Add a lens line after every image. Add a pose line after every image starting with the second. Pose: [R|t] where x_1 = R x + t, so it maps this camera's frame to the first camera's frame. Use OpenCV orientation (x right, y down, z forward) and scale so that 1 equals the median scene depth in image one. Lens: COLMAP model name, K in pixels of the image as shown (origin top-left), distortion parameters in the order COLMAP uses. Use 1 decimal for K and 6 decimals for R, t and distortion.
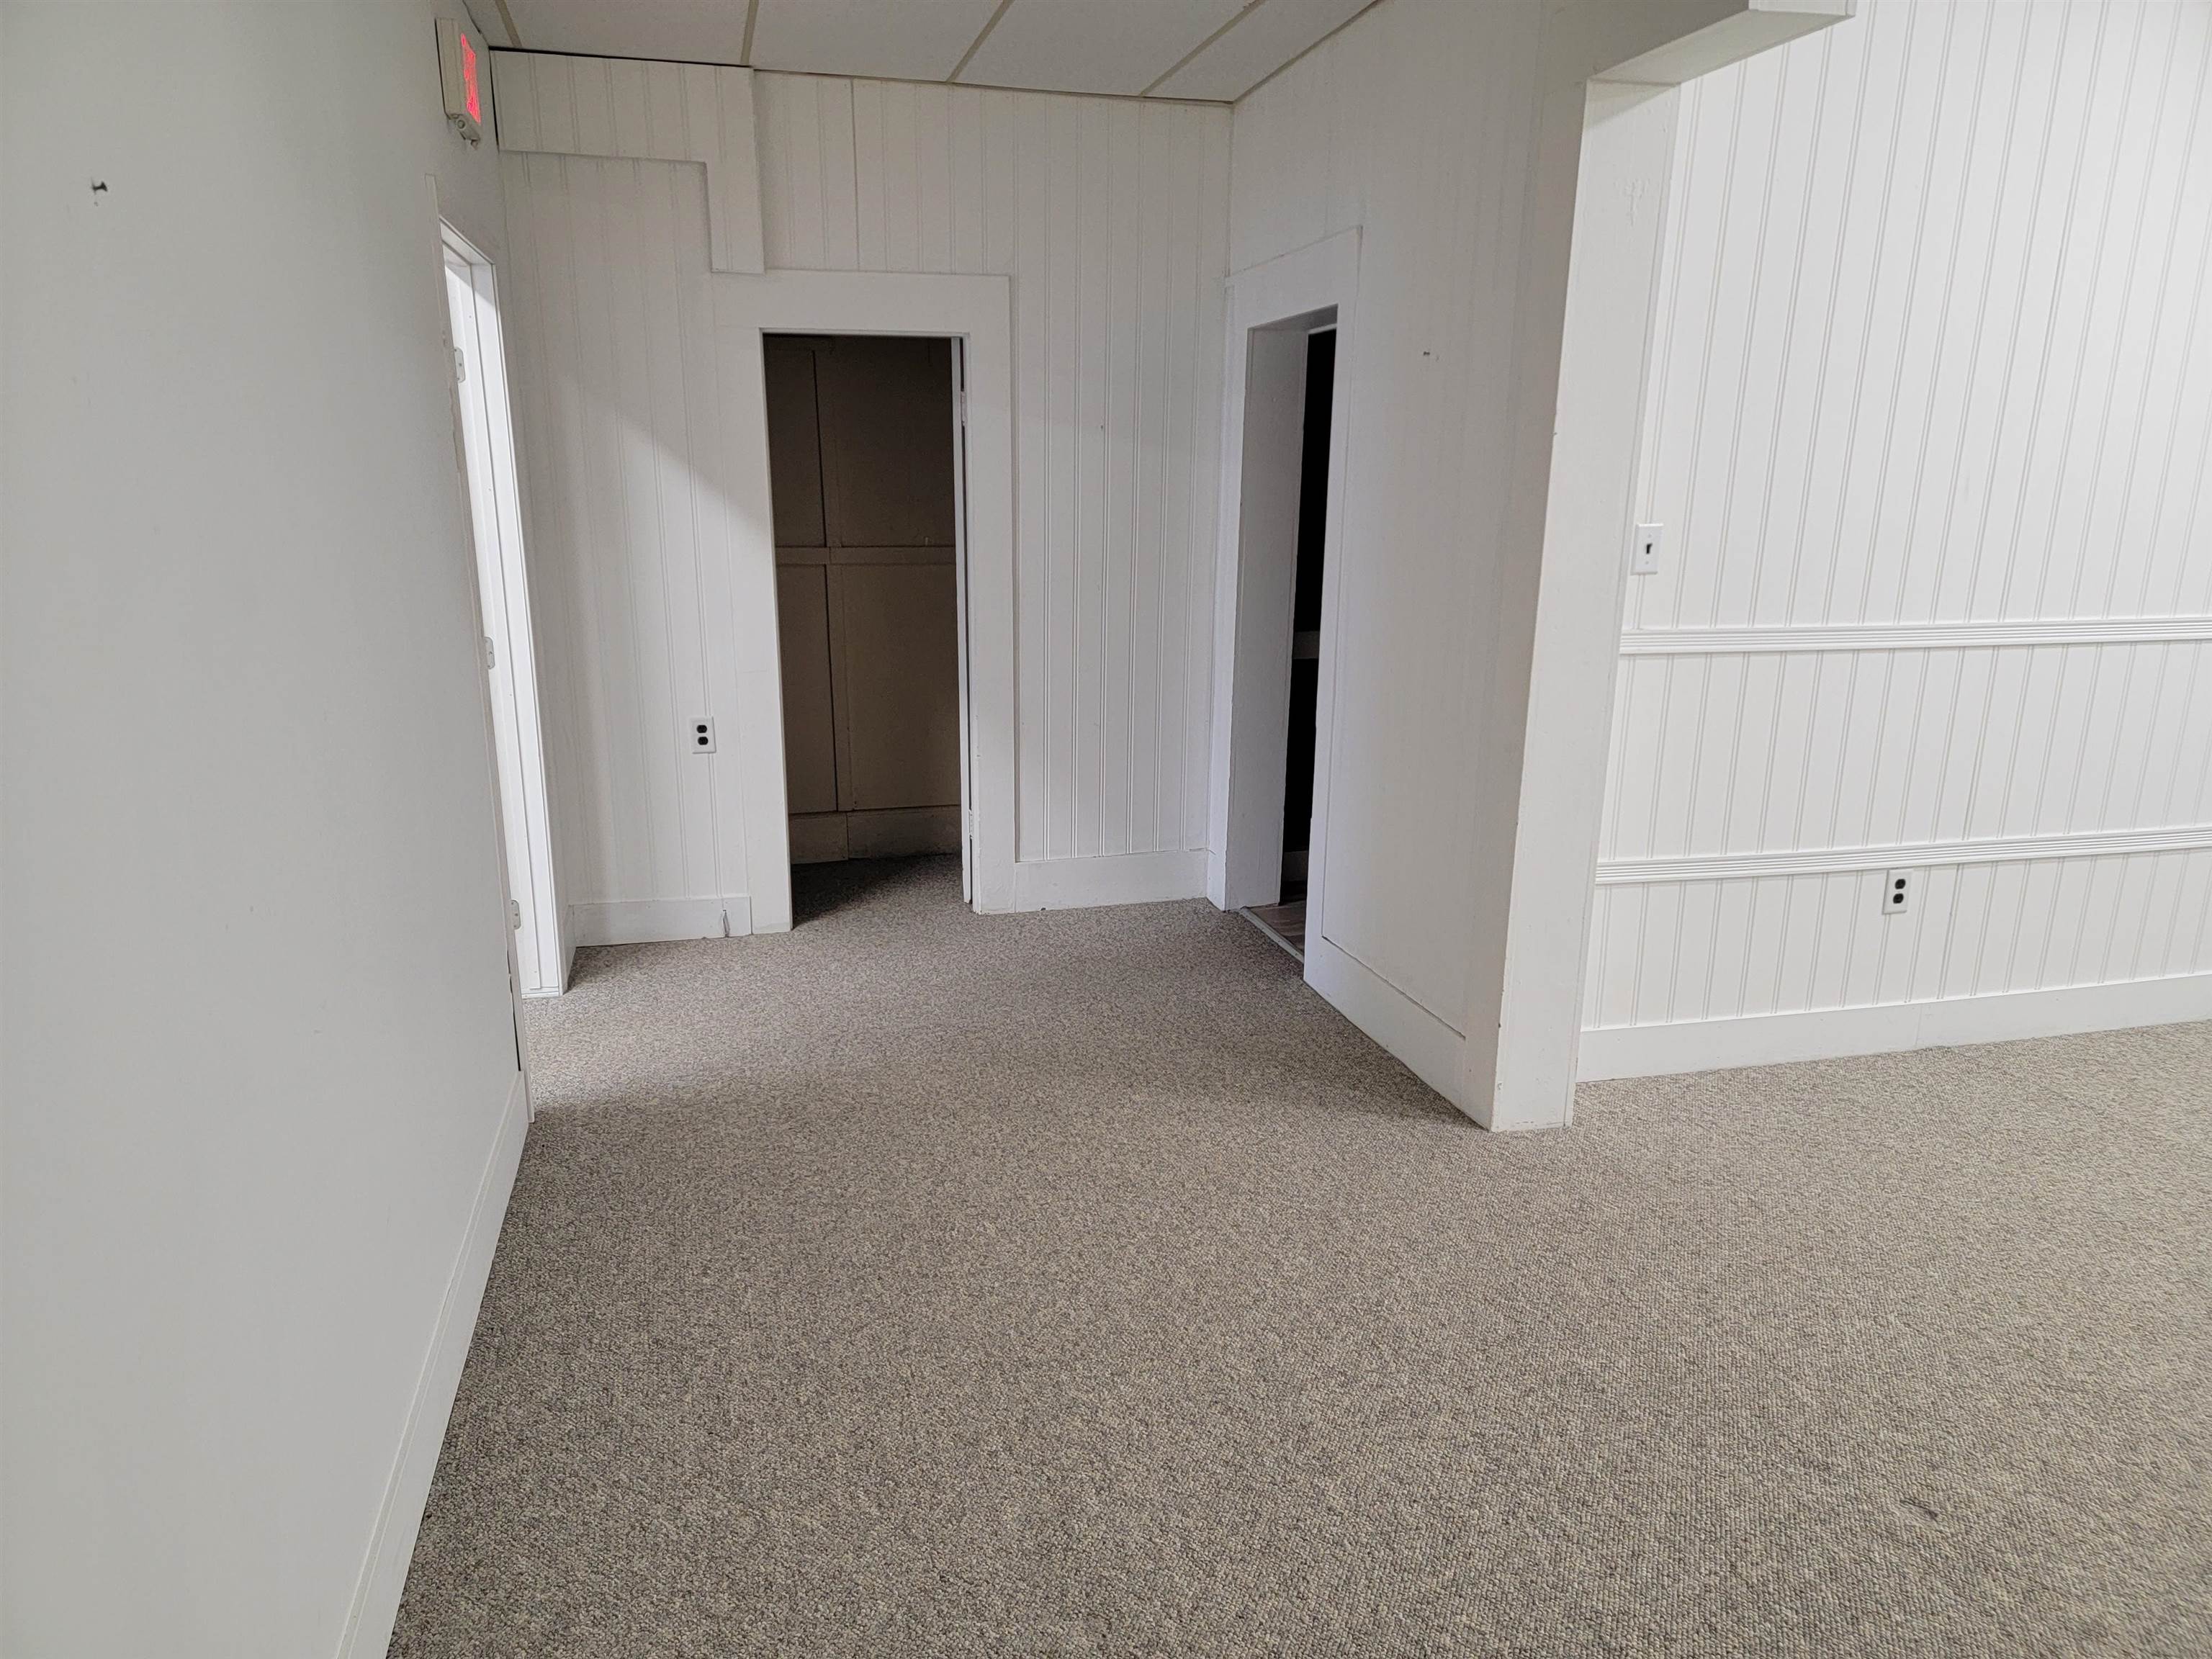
lens RADIAL K [[1515.7, 0, 1094.1], [0, 1515.7, 854.3], [0, 0, 1]] dist [0.091274, -0.068737]
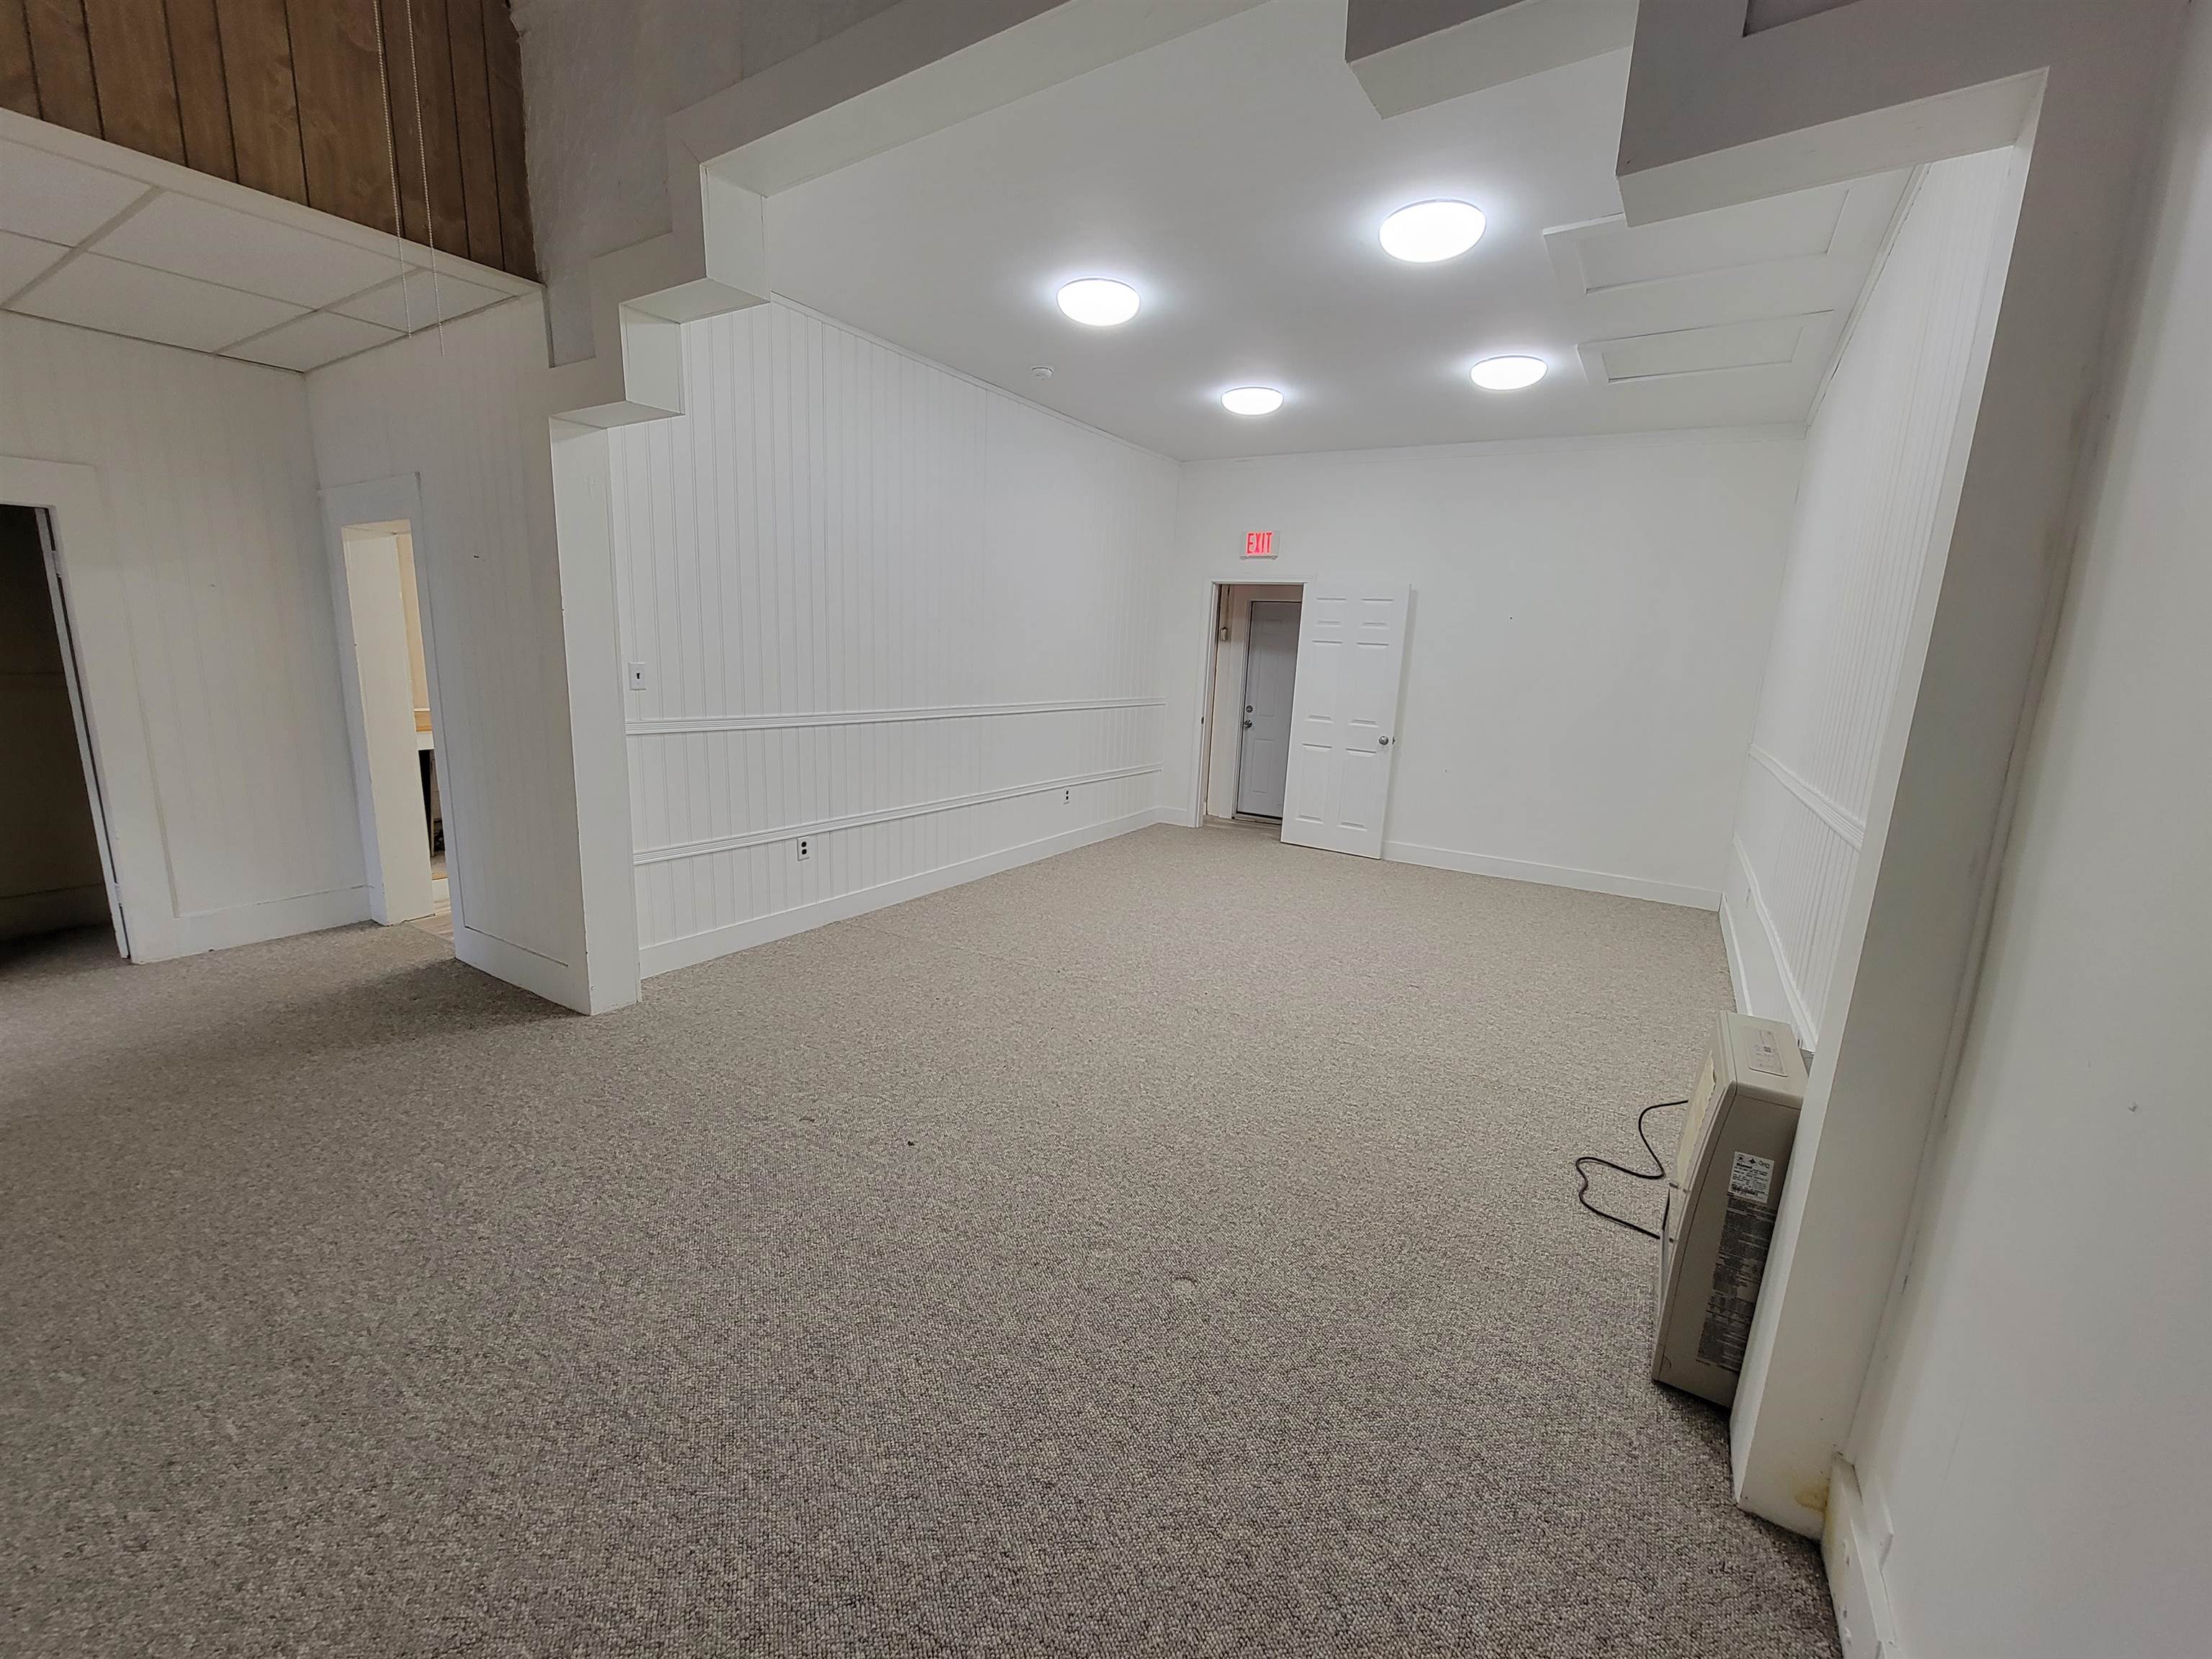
lens RADIAL K [[905.9, 0, 1104.4], [0, 905.9, 831.9], [0, 0, 1]] dist [0.005796, -0.003326]
pose [[0.731221, -0.113200, 0.672682, 0.028505], [0.134787, 0.990669, 0.020196, 0.046807], [-0.668692, 0.075901, 0.739656, -0.184662]]
